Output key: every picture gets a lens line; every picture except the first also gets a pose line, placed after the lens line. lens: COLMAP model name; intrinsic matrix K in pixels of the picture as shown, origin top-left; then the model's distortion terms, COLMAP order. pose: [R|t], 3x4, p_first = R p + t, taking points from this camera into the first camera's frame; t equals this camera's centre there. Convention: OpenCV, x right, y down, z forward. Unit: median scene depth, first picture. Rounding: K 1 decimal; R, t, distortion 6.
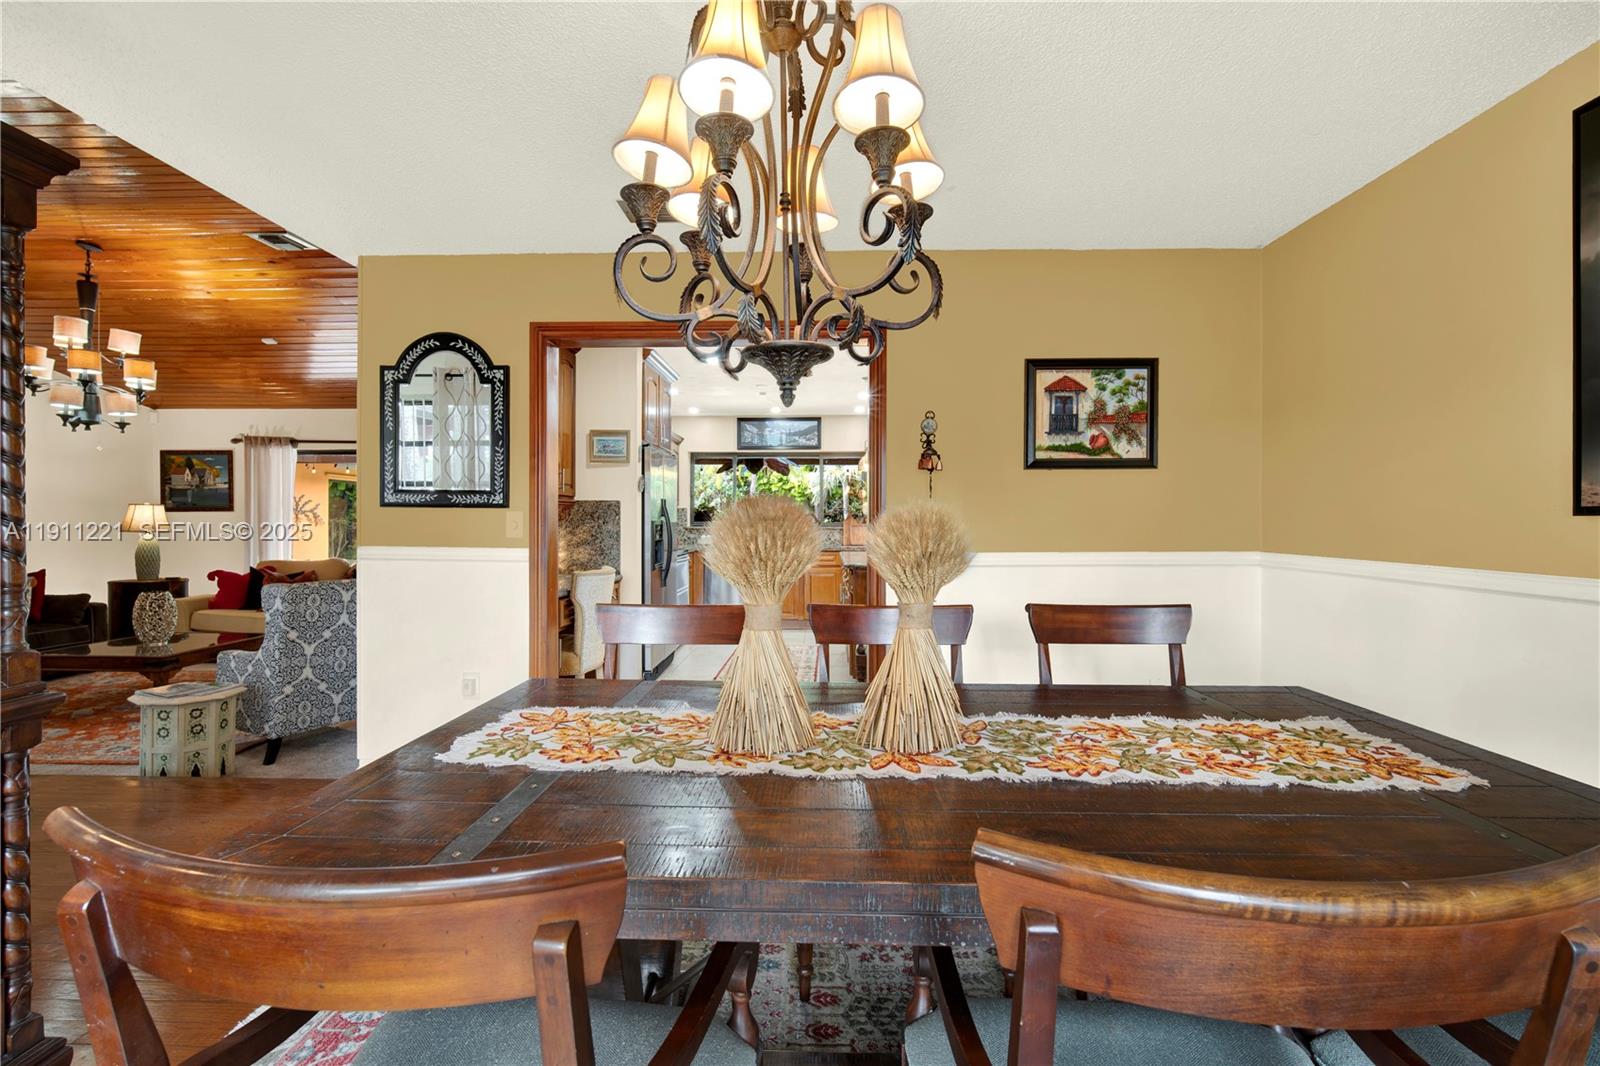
lens RADIAL K [[720.5, 0, 795.9], [0, 720.5, 518.0], [0, 0, 1]] dist [0.004733, 0.000217]
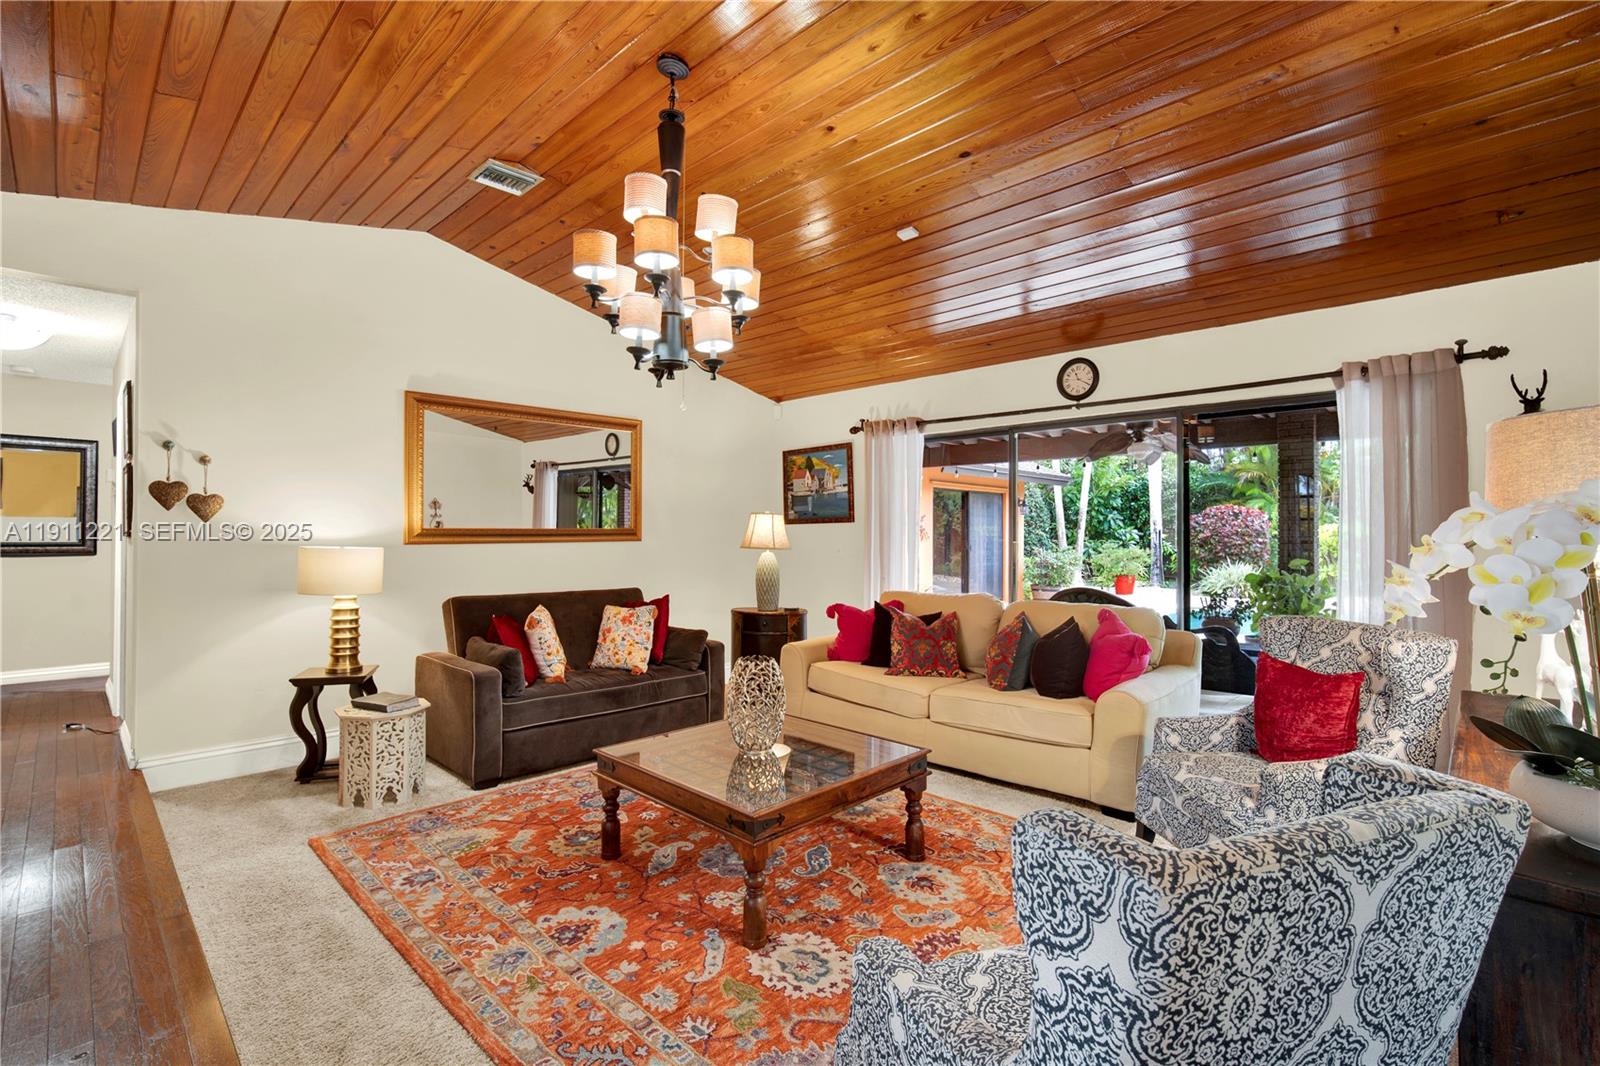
lens RADIAL K [[720.5, 0, 794.4], [0, 720.5, 531.8], [0, 0, 1]] dist [0.004733, 0.000217]
pose [[0.747448, -0.004276, -0.664306, -0.334332], [-0.000145, 0.999978, -0.006600, 0.005517], [0.664320, 0.005029, 0.747431, 0.408911]]
